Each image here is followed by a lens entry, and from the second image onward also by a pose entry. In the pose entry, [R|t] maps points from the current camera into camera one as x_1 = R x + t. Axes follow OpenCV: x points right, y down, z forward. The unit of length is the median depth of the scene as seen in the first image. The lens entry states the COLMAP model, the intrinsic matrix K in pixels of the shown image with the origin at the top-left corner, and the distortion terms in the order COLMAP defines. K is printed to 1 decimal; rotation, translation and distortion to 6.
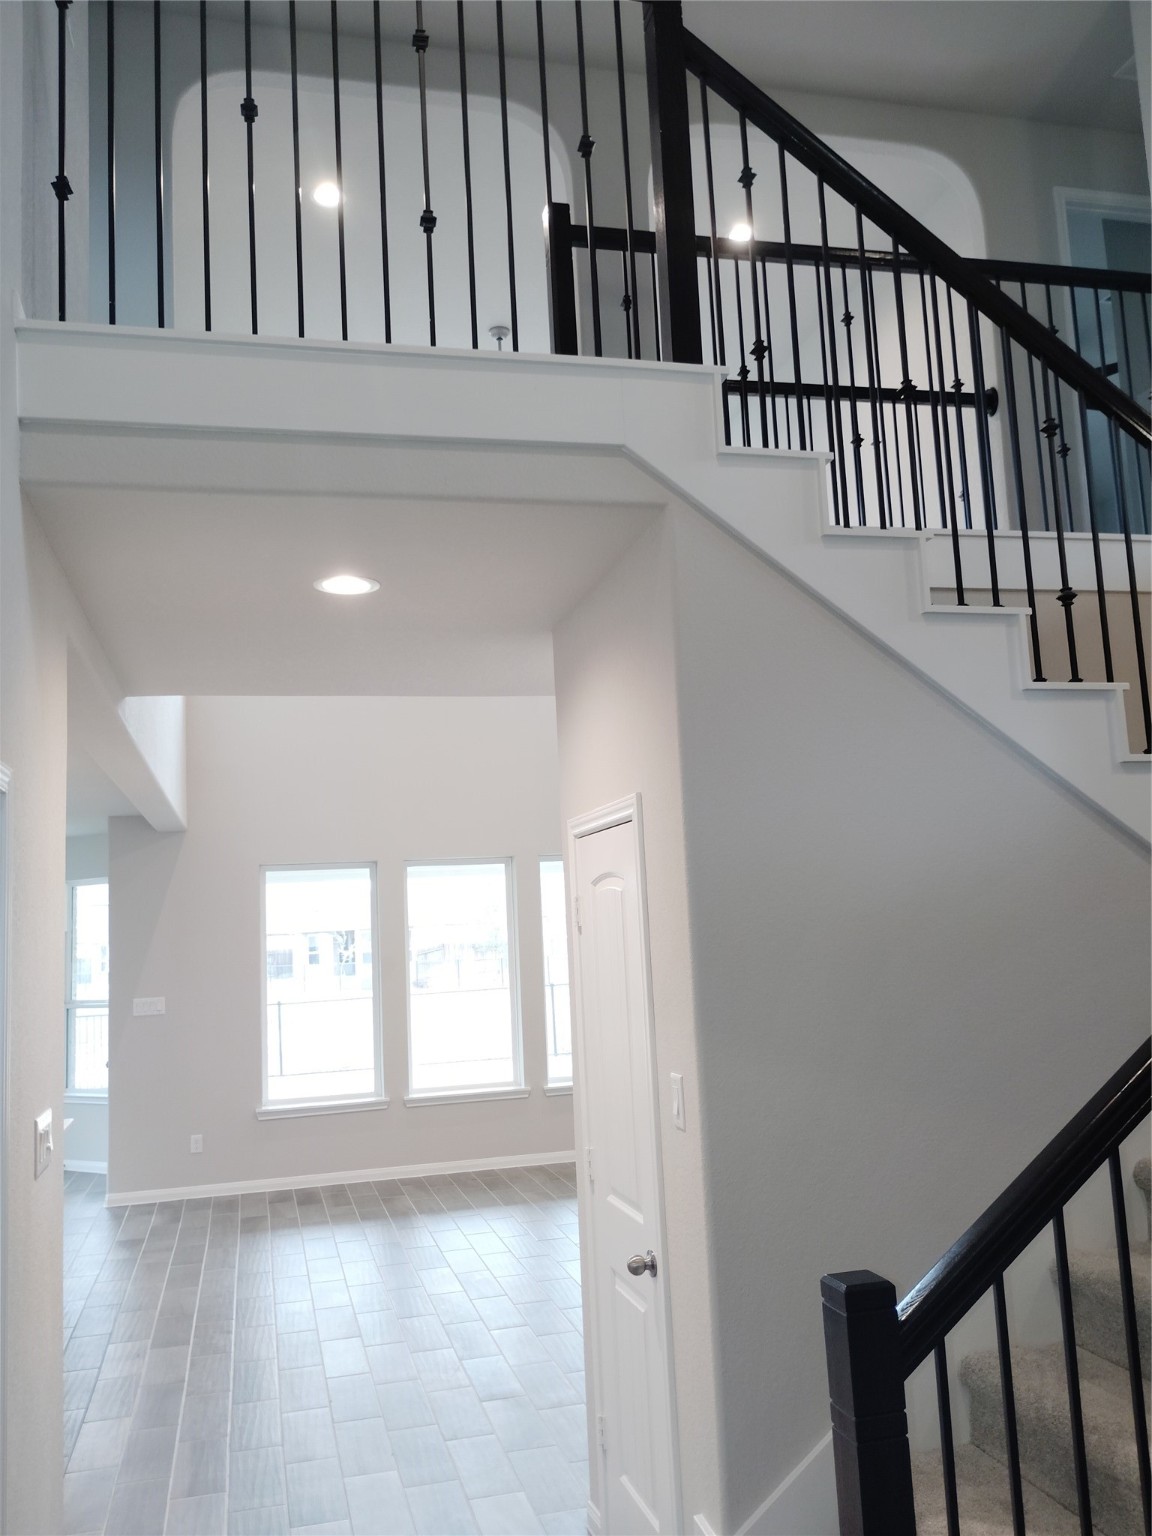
lens RADIAL K [[1275.3, 0, 576.0], [0, 1275.3, 768.0], [0, 0, 1]] dist [0.069198, -0.110338]
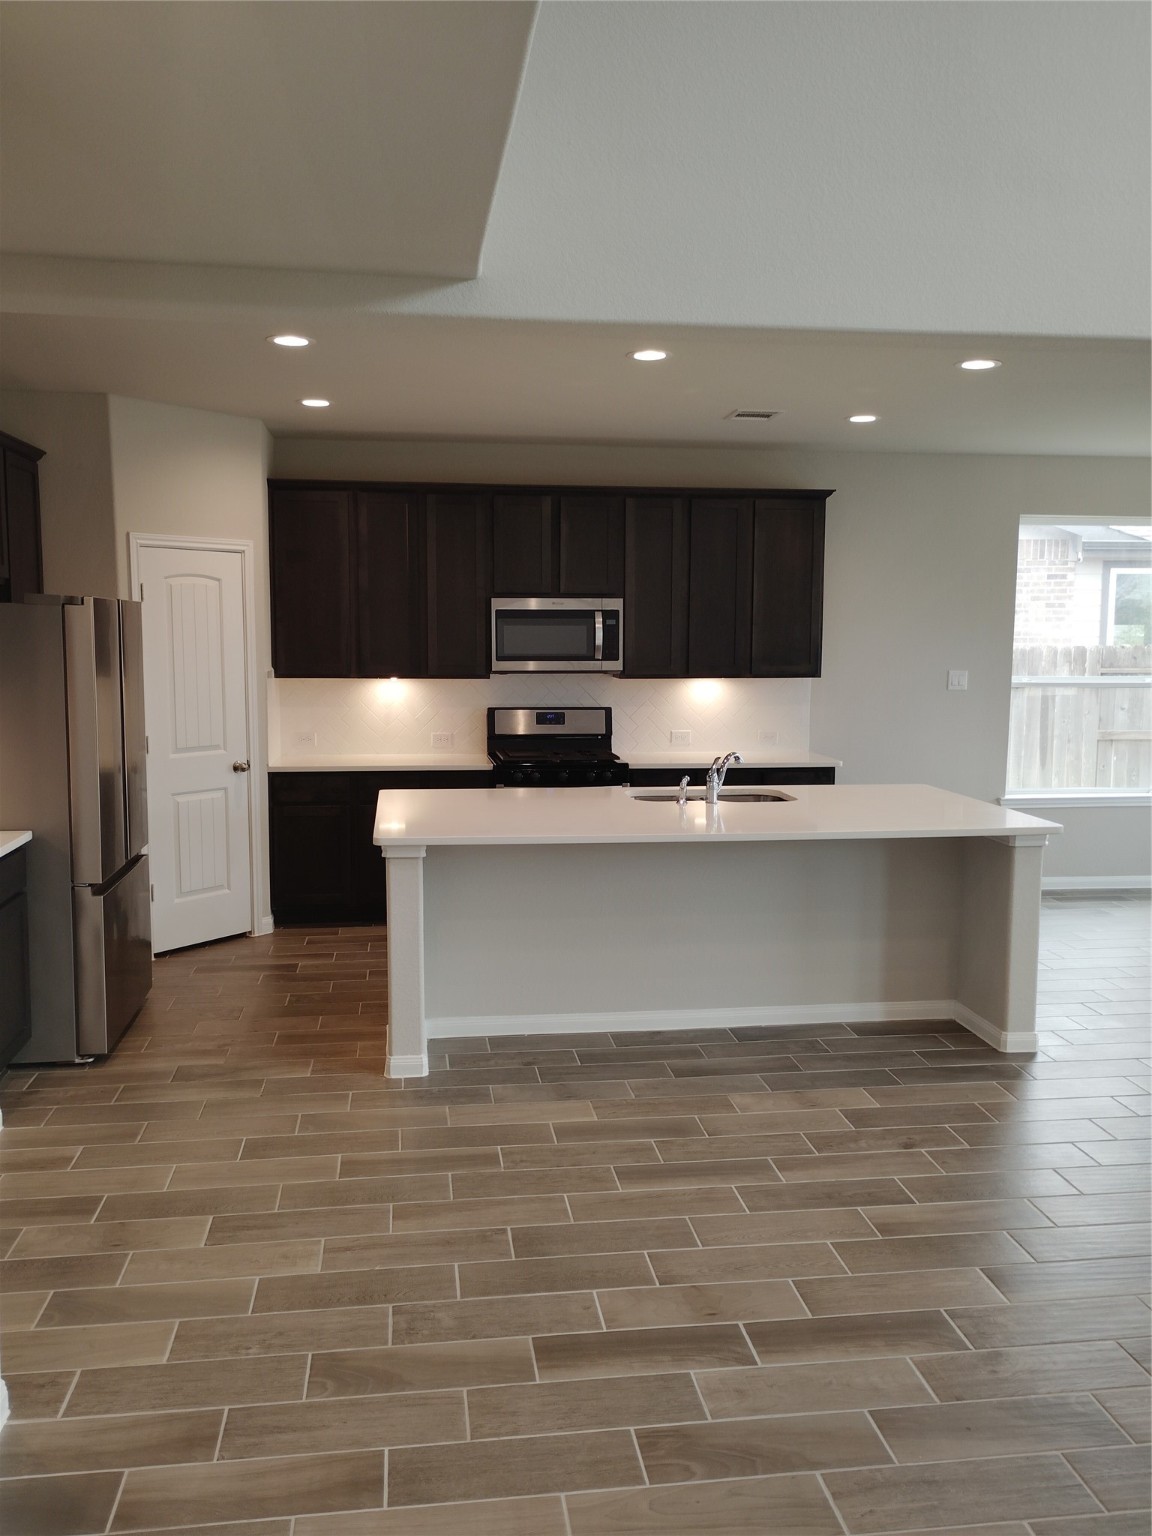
lens RADIAL K [[1273.7, 0, 576.0], [0, 1273.7, 768.0], [0, 0, 1]] dist [0.068961, -0.083878]
pose [[-0.114964, 0.153660, -0.981413, 0.275219], [0.125454, 0.982299, 0.139103, 0.079295], [0.985416, -0.107131, -0.132207, 0.638302]]
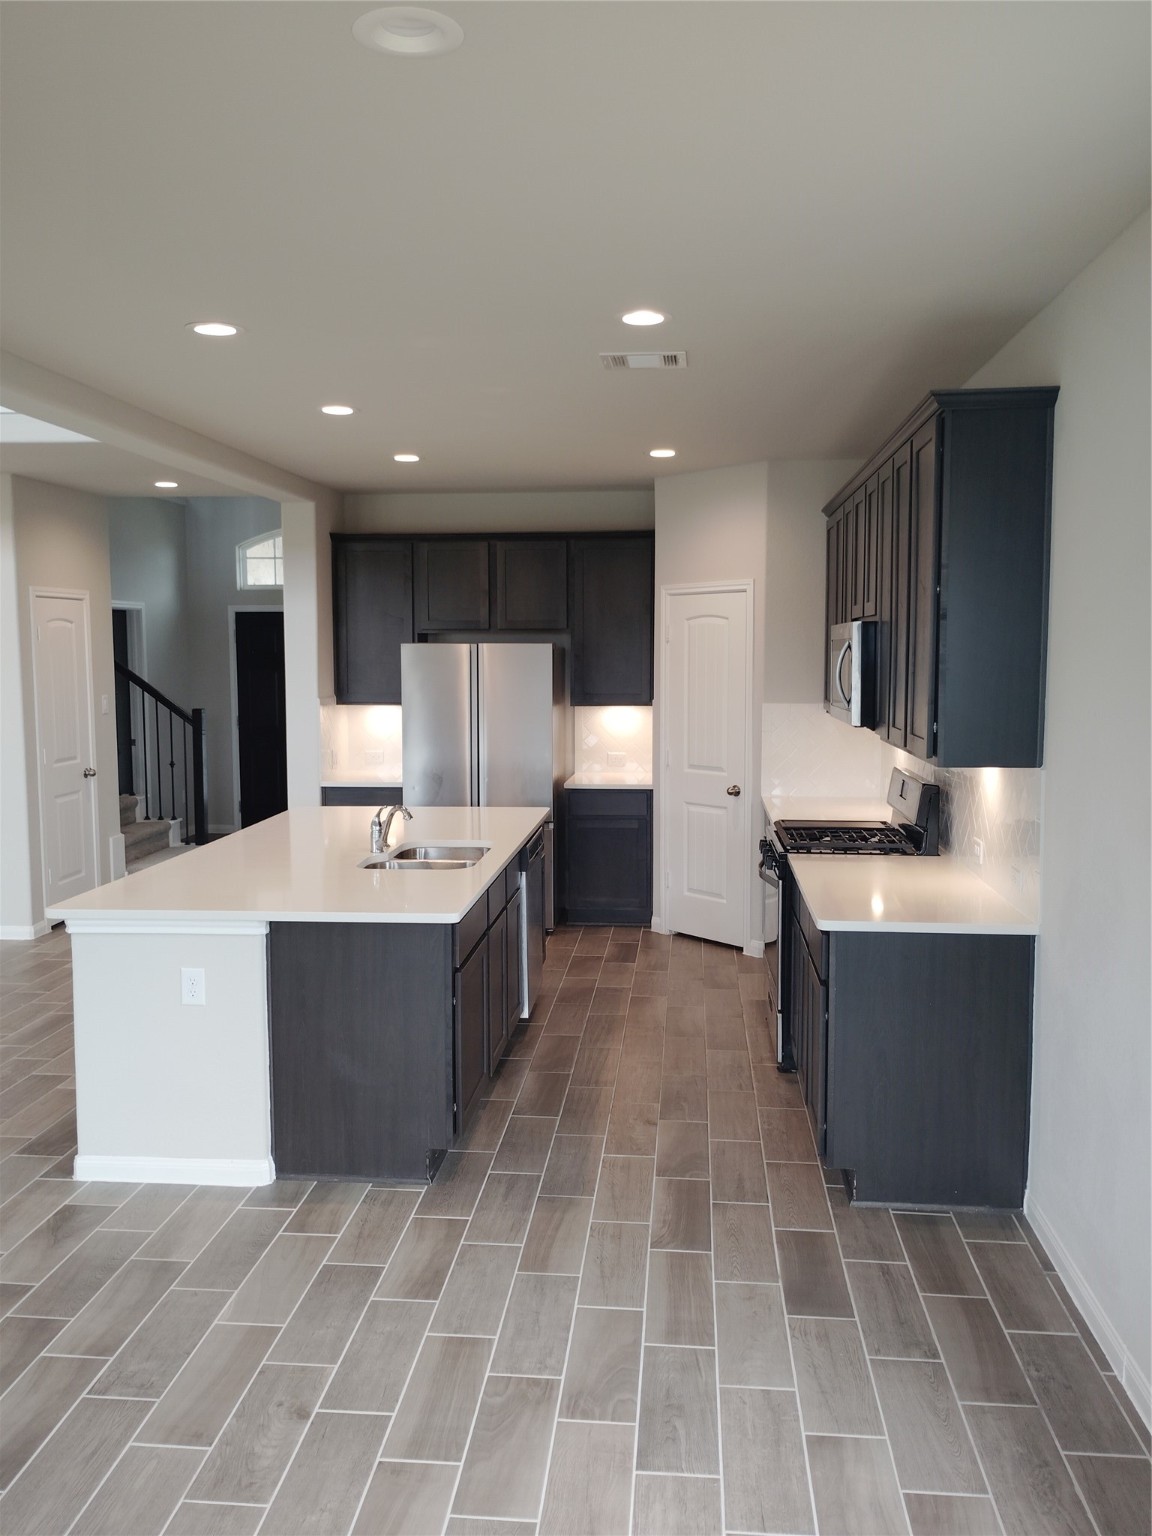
lens RADIAL K [[1273.7, 0, 576.0], [0, 1273.7, 768.0], [0, 0, 1]] dist [0.068961, -0.083878]
pose [[-0.942220, 0.019757, 0.334412, -0.648076], [0.007615, 0.999265, -0.037583, 0.177246], [-0.334909, -0.032865, -0.941677, 1.155618]]
